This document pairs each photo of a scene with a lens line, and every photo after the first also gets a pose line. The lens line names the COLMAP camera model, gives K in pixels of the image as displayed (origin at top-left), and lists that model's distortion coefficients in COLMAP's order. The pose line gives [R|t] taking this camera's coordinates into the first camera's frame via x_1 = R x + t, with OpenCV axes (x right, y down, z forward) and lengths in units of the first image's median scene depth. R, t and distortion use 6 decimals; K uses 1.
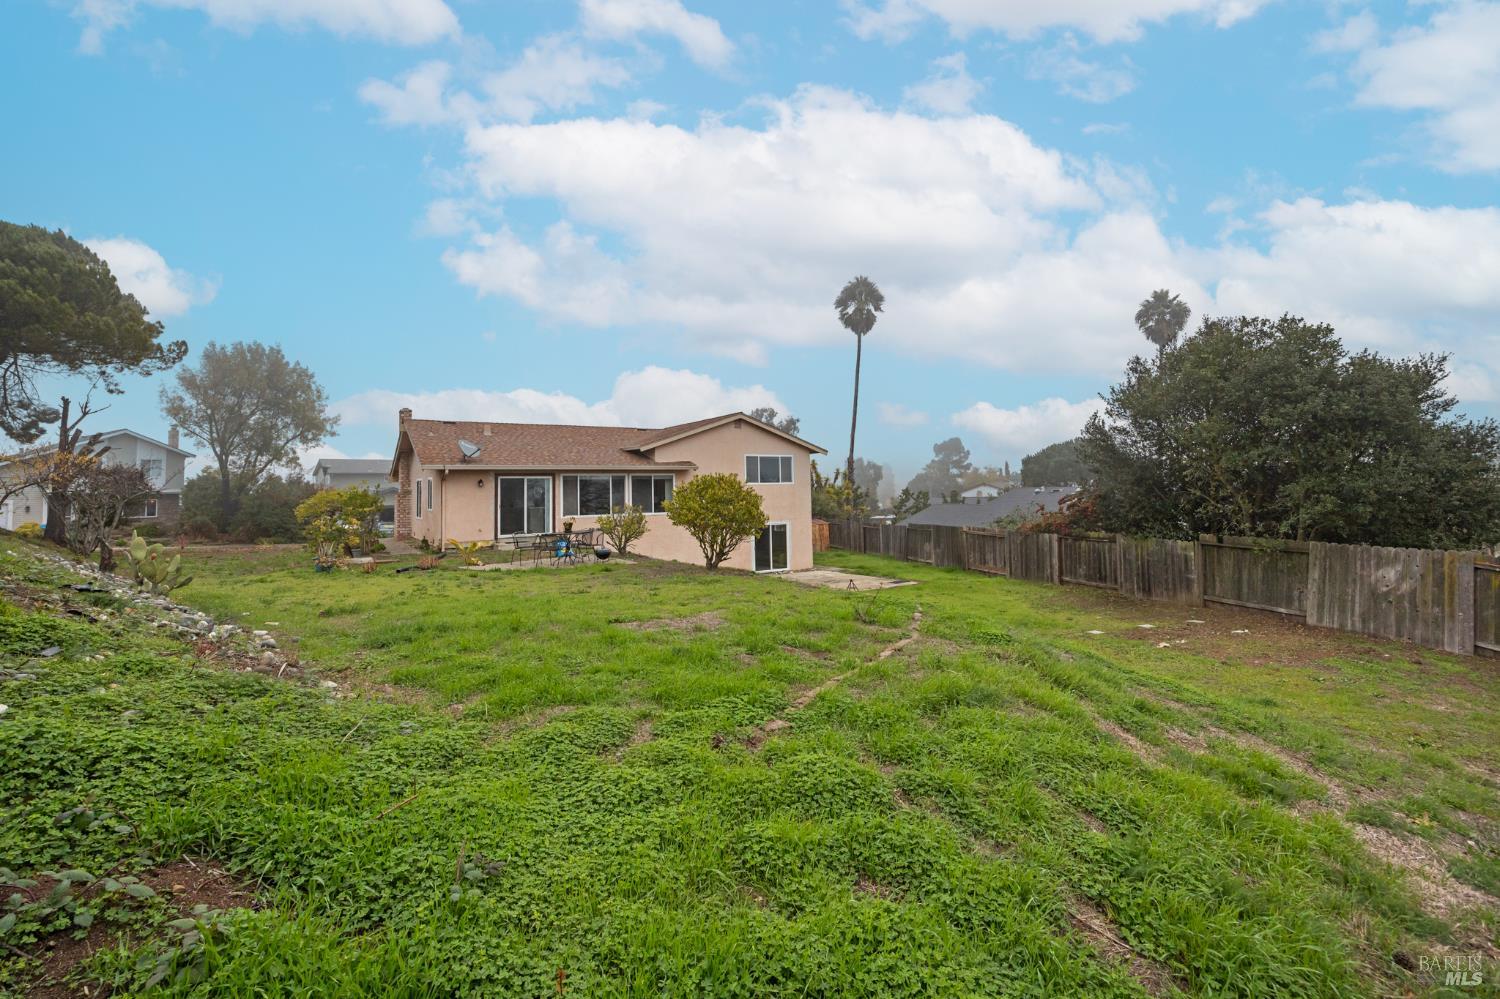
lens RADIAL K [[654.2, 0, 746.4], [0, 654.2, 453.8], [0, 0, 1]] dist [-0.013582, -0.000029]
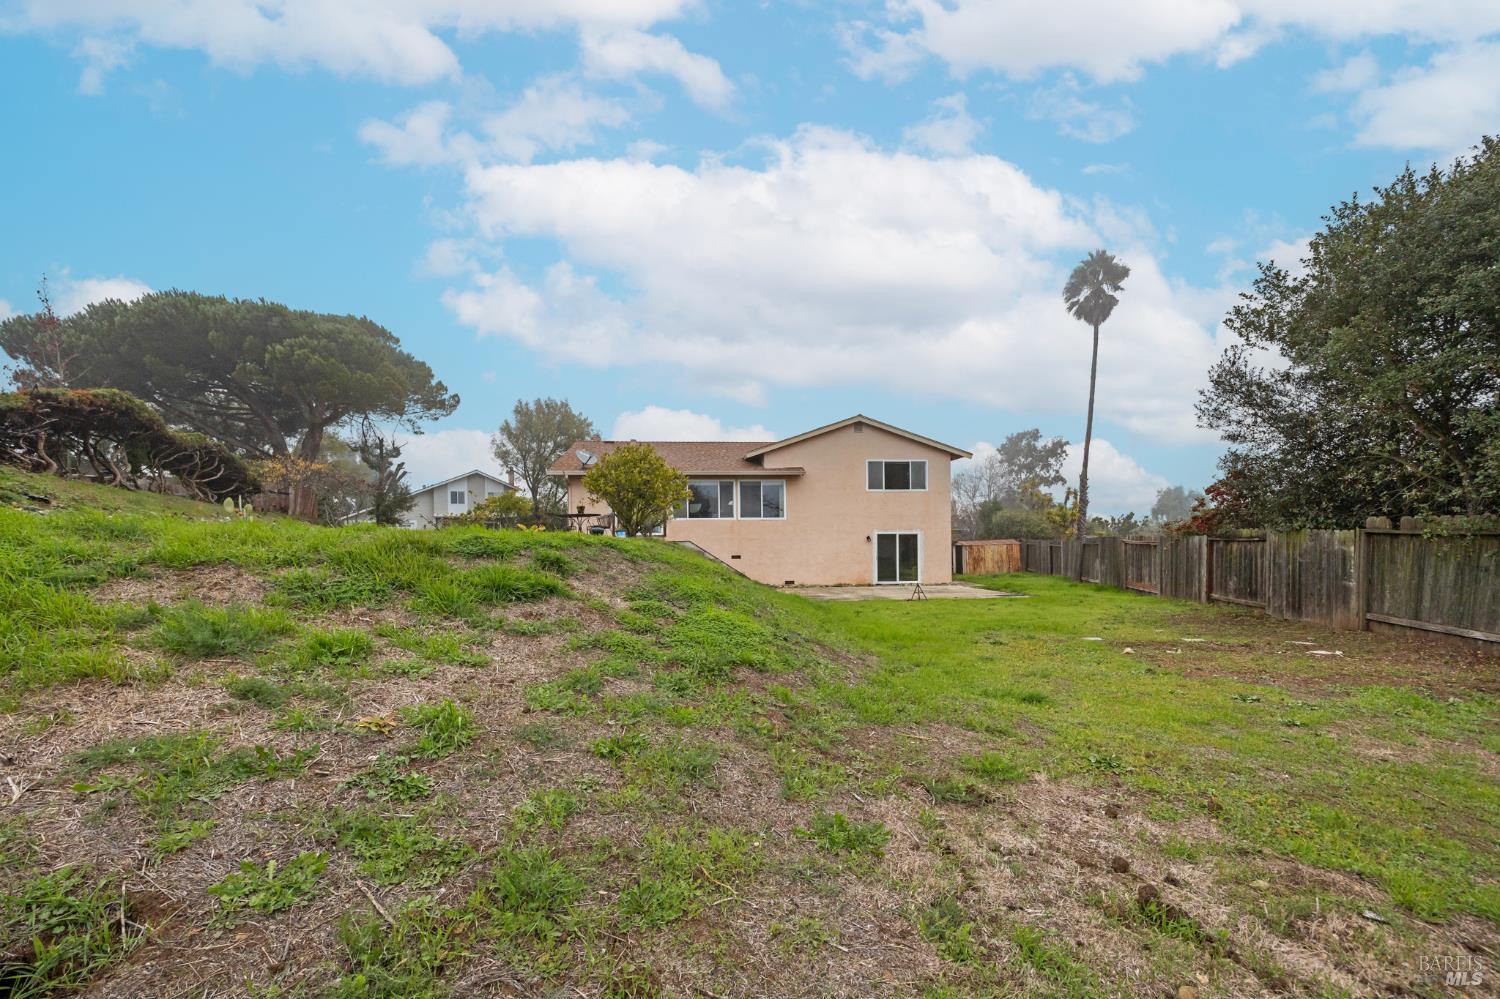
lens RADIAL K [[631.9, 0, 747.3], [0, 631.9, 541.4], [0, 0, 1]] dist [0.022177, -0.000199]
pose [[0.888887, 0.013545, -0.457926, 0.317117], [0.018645, 0.997665, 0.065702, 0.066511], [0.457746, -0.066939, 0.886559, 0.114174]]
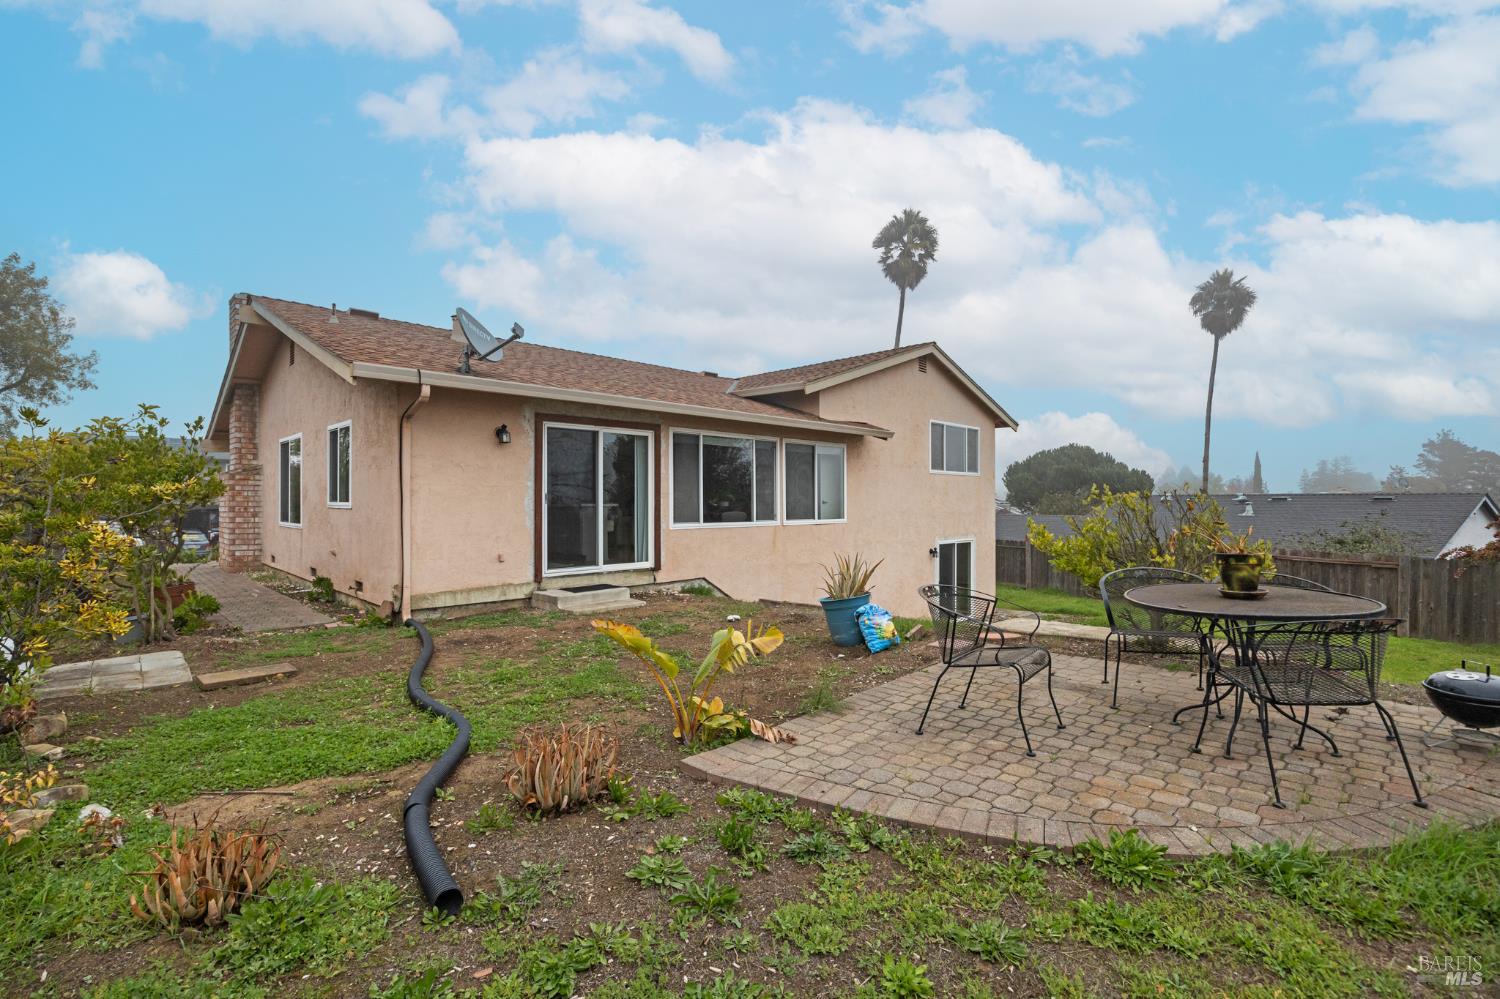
lens RADIAL K [[670.5, 0, 750.0], [0, 670.5, 499.5], [0, 0, 1]] dist [-0.020375, 0.000044]
pose [[0.976474, 0.022812, 0.214423, -0.327891], [-0.034911, 0.997994, 0.052810, 0.053472], [-0.212788, -0.059053, 0.975312, 0.553445]]
